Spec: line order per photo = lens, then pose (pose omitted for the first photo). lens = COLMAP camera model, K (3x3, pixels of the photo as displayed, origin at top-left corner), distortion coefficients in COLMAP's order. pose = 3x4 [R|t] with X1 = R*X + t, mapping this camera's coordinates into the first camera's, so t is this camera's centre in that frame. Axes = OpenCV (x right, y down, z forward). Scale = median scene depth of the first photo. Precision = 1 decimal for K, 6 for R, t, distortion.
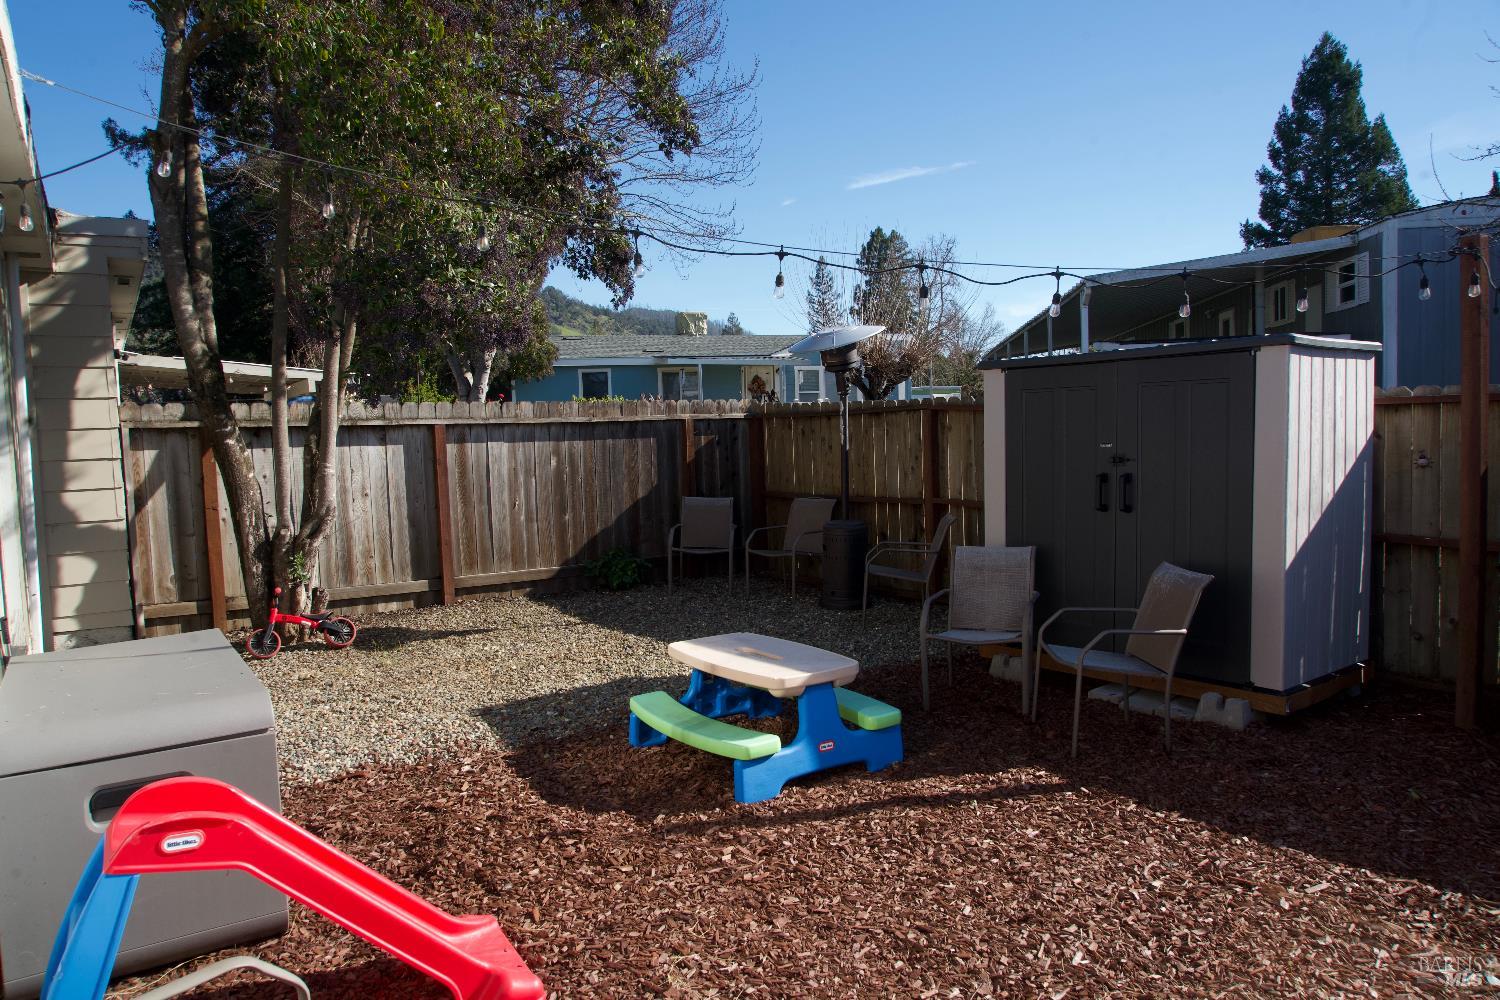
lens RADIAL K [[1001.8, 0, 748.1], [0, 1001.8, 499.2], [0, 0, 1]] dist [-0.044069, 0.011781]
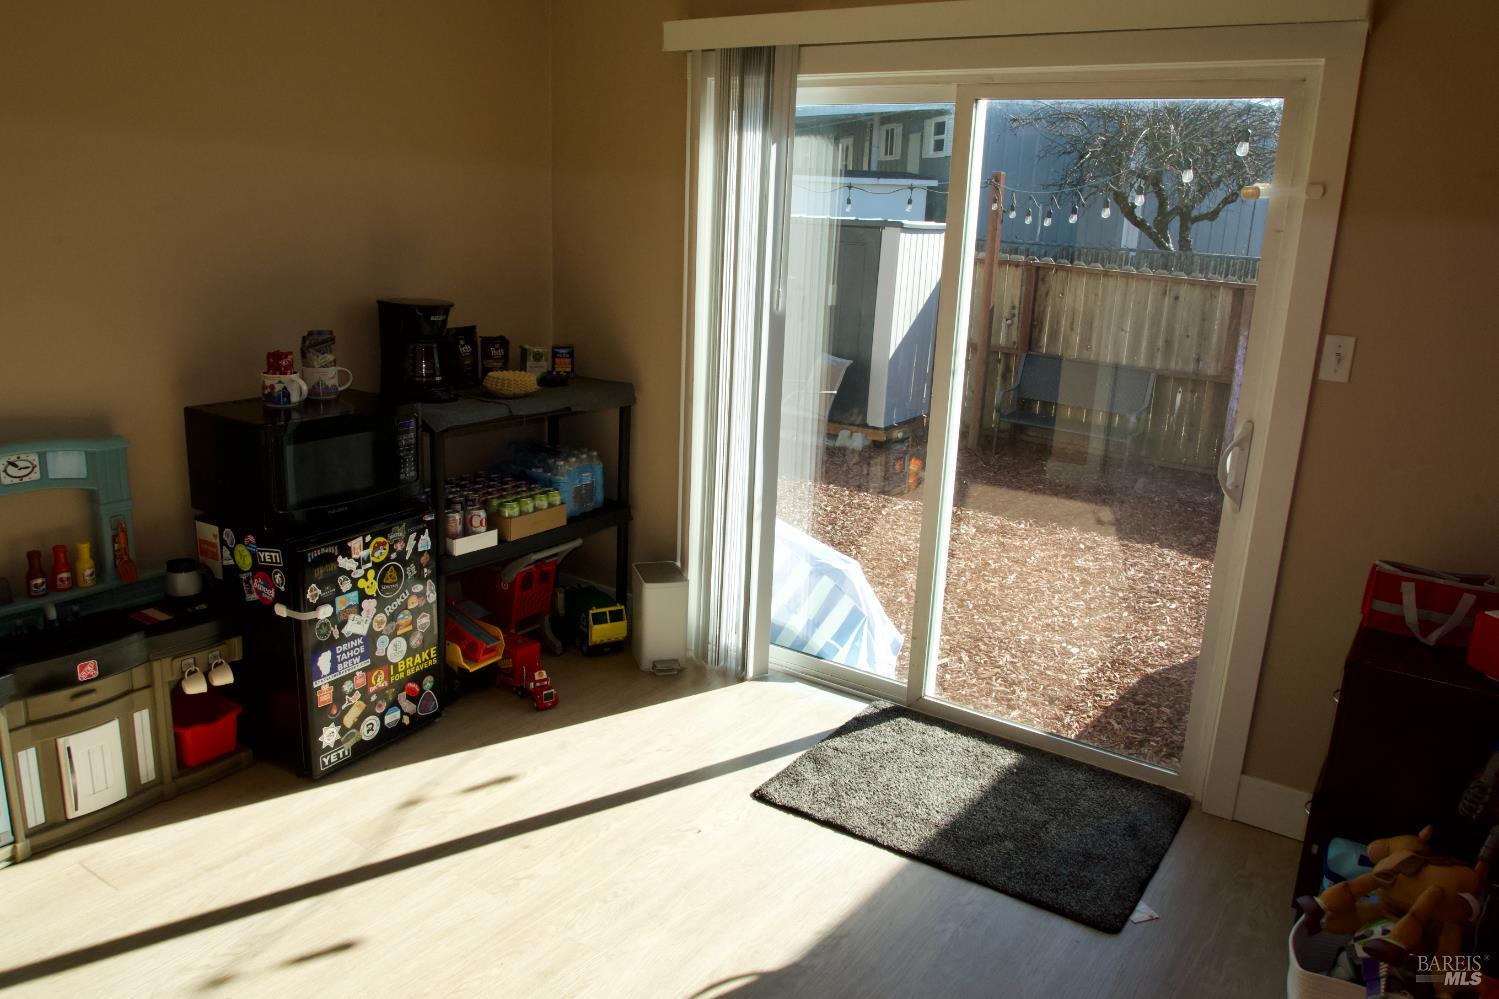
lens RADIAL K [[1086.4, 0, 757.0], [0, 1086.4, 500.6], [0, 0, 1]] dist [-0.015282, -0.002202]
pose [[0.923288, -0.029450, 0.382977, -0.302893], [-0.046808, 0.980999, 0.188282, -0.023783], [-0.381245, -0.191765, 0.904366, -0.507319]]
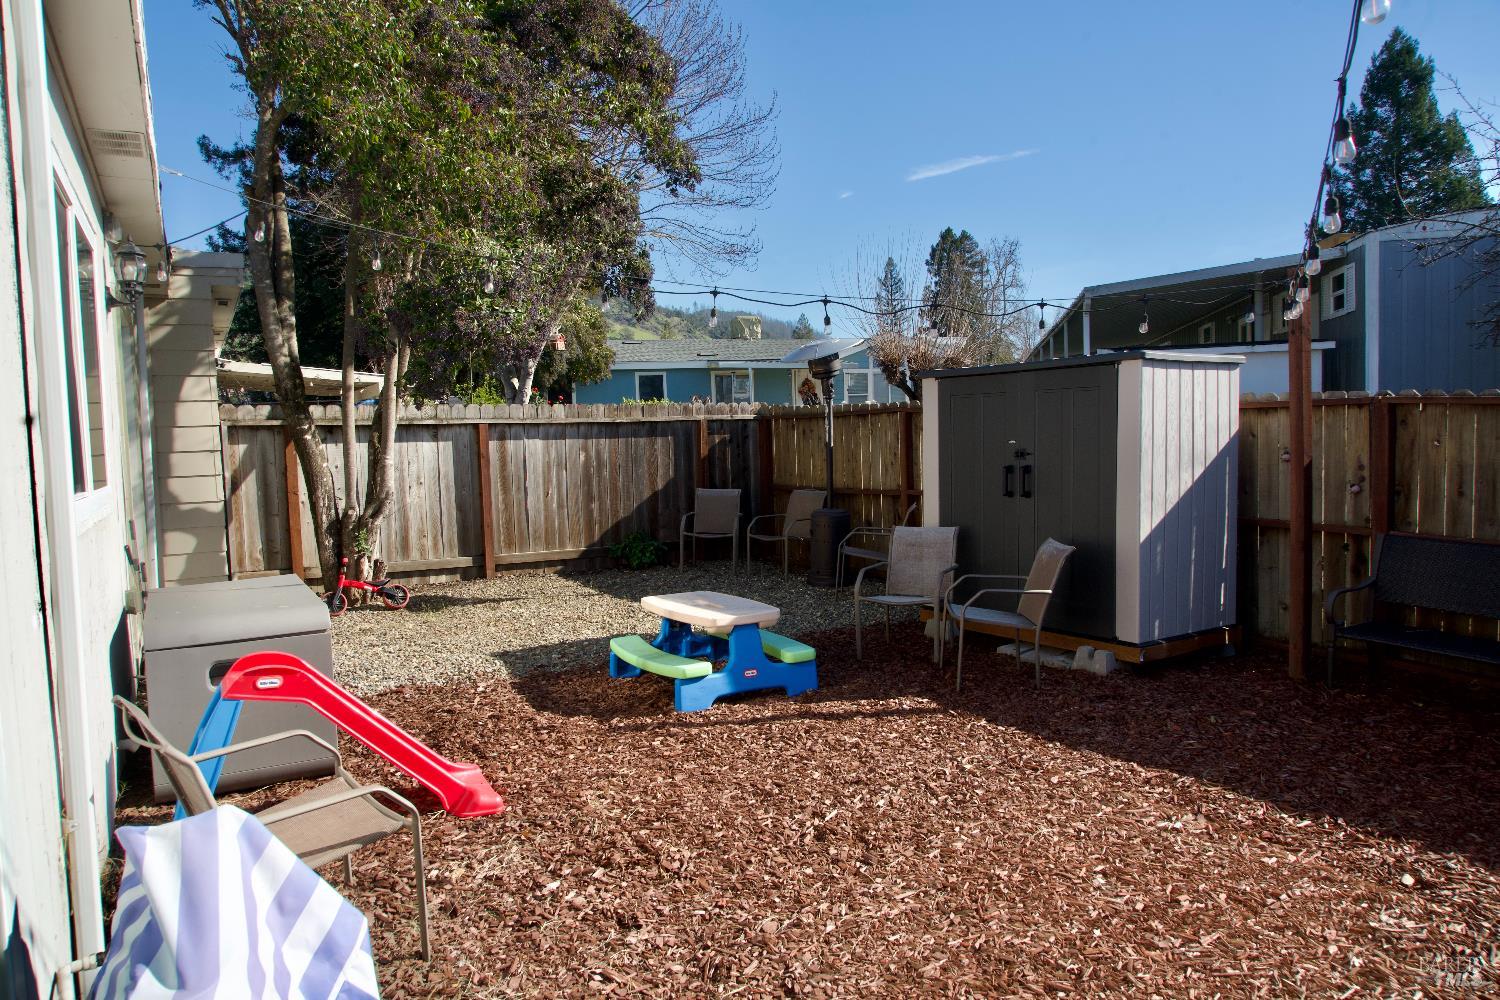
lens RADIAL K [[1001.8, 0, 743.1], [0, 1001.8, 505.7], [0, 0, 1]] dist [-0.044069, 0.011781]
pose [[0.997264, 0.008760, -0.073397, 0.105945], [-0.008407, 0.999952, 0.005120, 0.016274], [0.073439, -0.004489, 0.997290, -0.188048]]
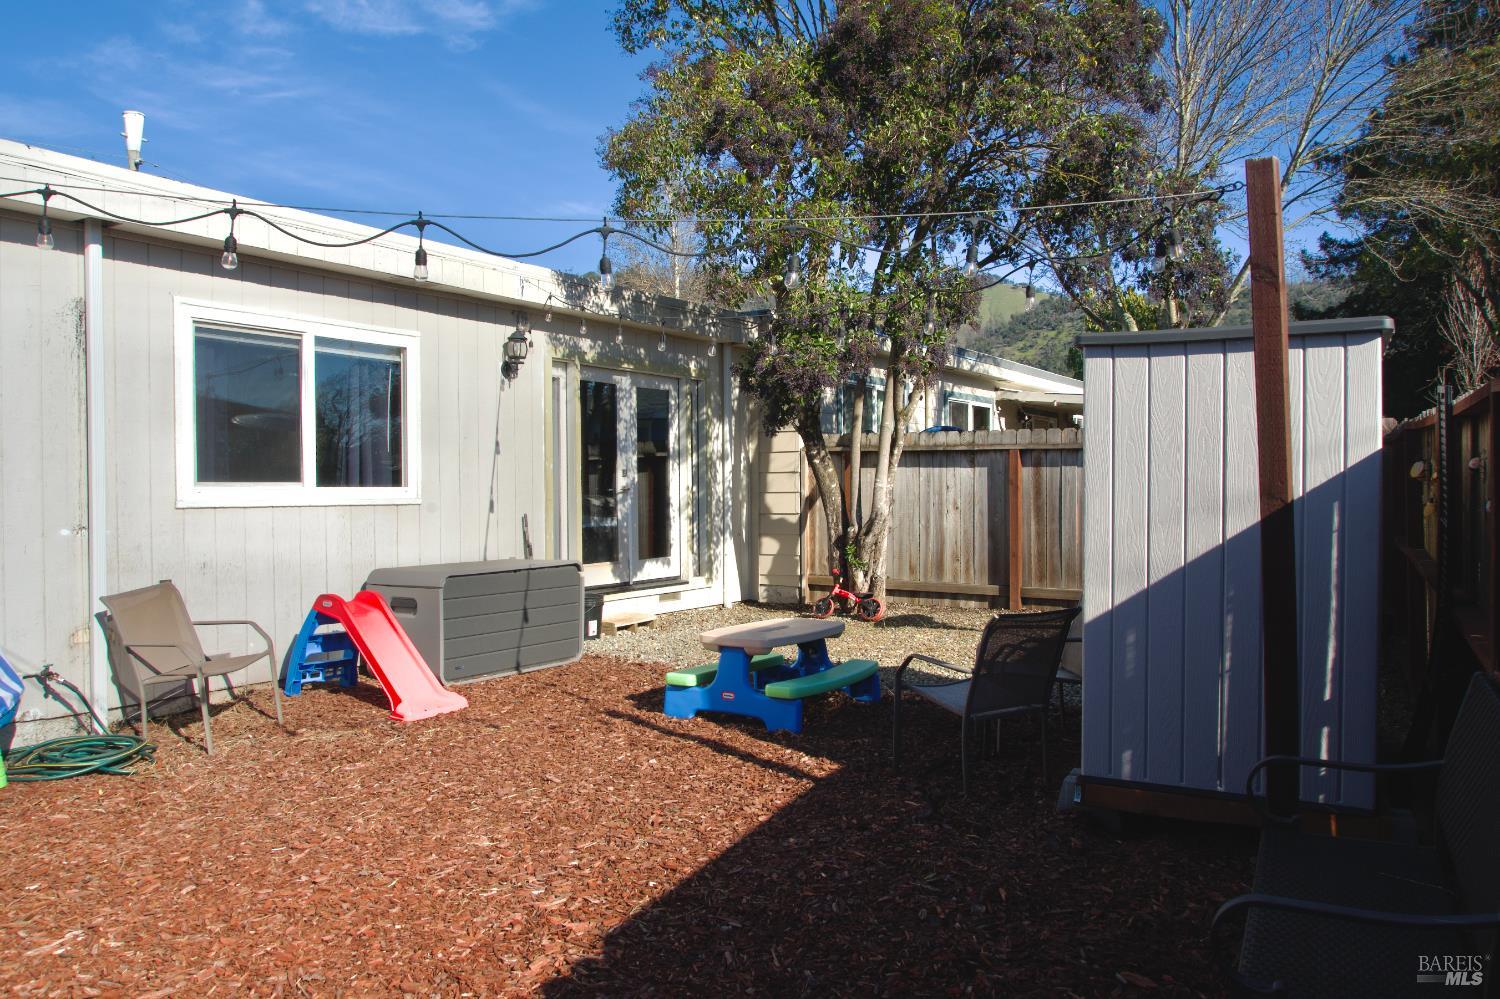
lens RADIAL K [[1087.1, 0, 749.0], [0, 1087.1, 498.3], [0, 0, 1]] dist [-0.015282, -0.002202]
pose [[0.427102, 0.037556, -0.903423, 0.889797], [-0.067448, 0.997677, 0.009587, -0.014969], [0.901684, 0.056840, 0.428643, 0.269086]]
